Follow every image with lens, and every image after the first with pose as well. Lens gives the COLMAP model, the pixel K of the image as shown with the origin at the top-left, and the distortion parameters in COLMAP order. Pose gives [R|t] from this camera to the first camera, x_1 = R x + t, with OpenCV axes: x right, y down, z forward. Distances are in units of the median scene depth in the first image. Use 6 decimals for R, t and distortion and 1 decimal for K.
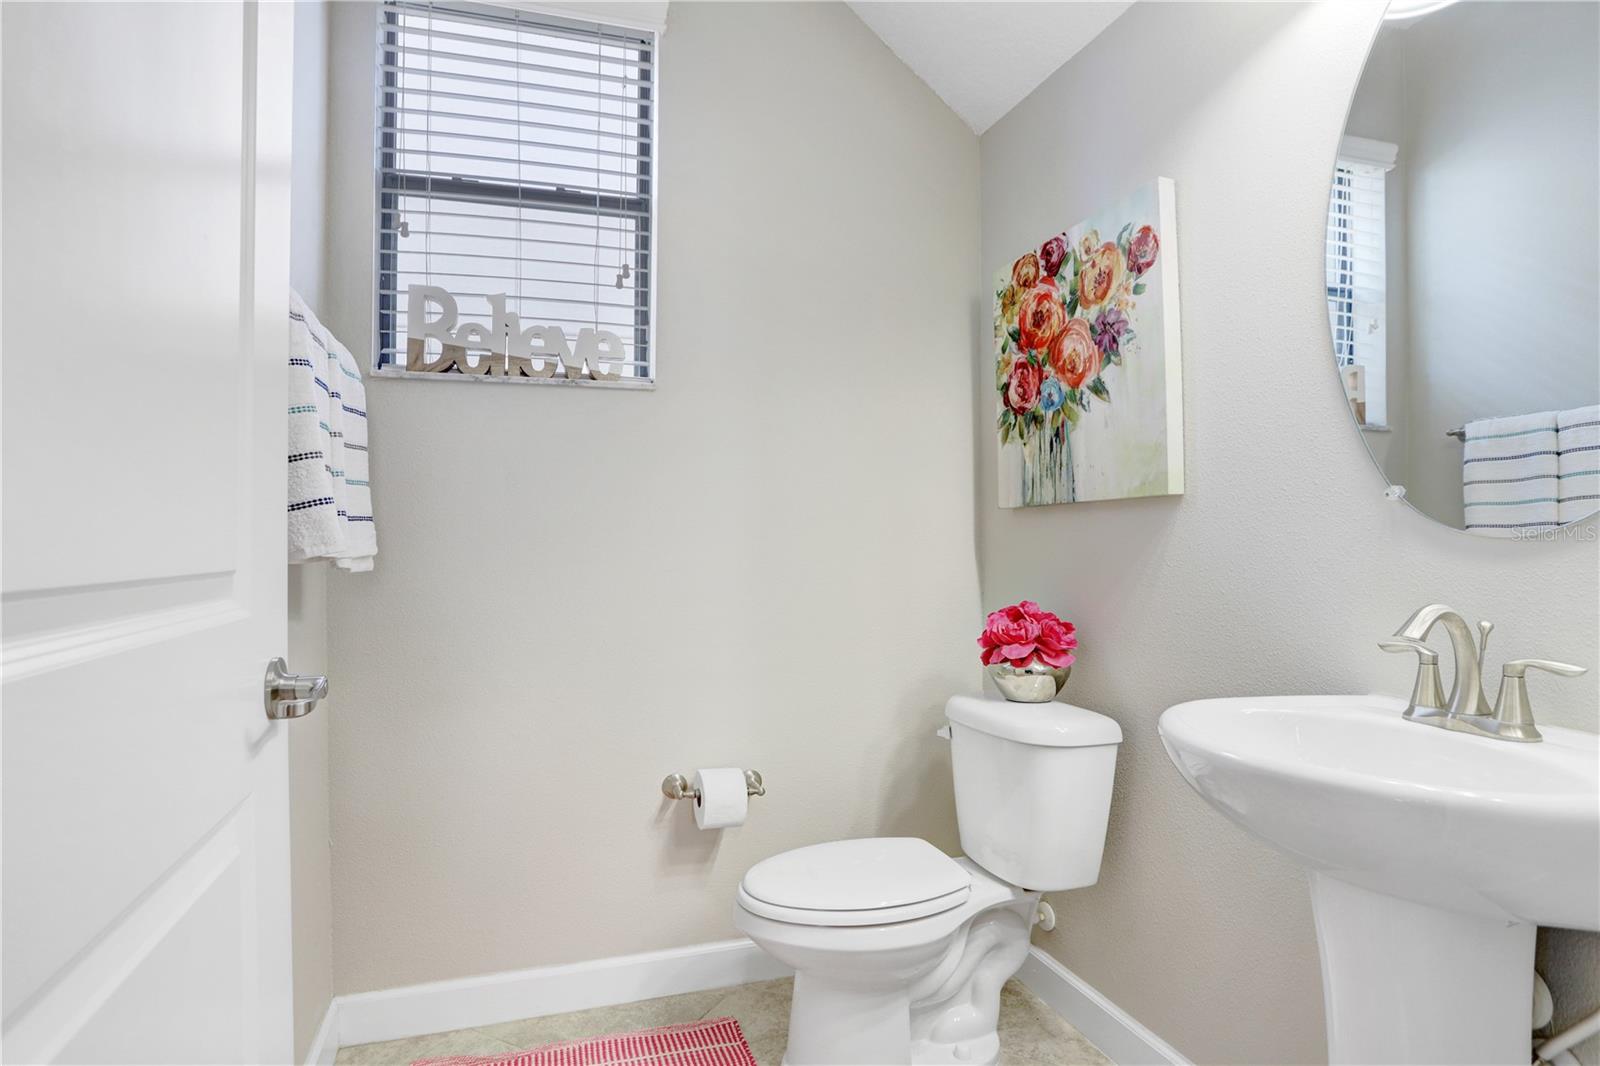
lens RADIAL K [[860.1, 0, 764.8], [0, 860.1, 541.7], [0, 0, 1]] dist [-0.052924, 0.001601]
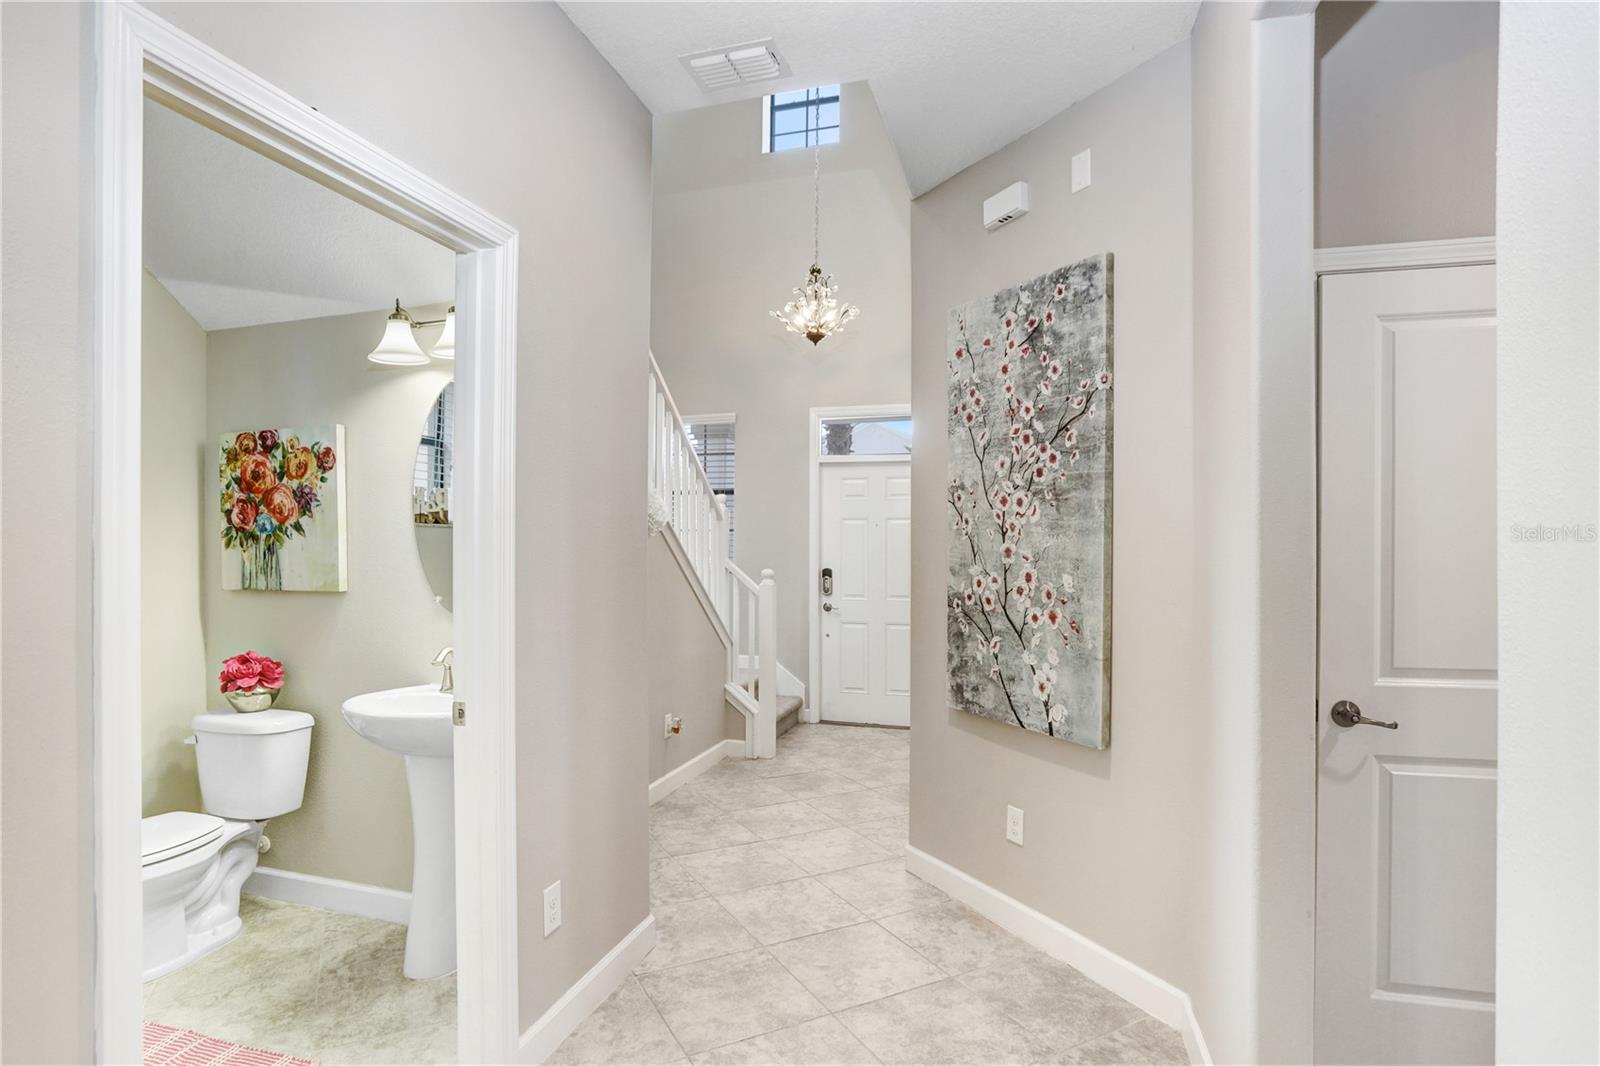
lens RADIAL K [[836.8, 0, 767.1], [0, 836.8, 556.5], [0, 0, 1]] dist [-0.038568, 0.004504]
pose [[0.578657, -0.001846, 0.815569, -0.425392], [-0.003243, 0.999984, 0.004565, -0.126964], [-0.815564, -0.005286, 0.578642, -0.753531]]
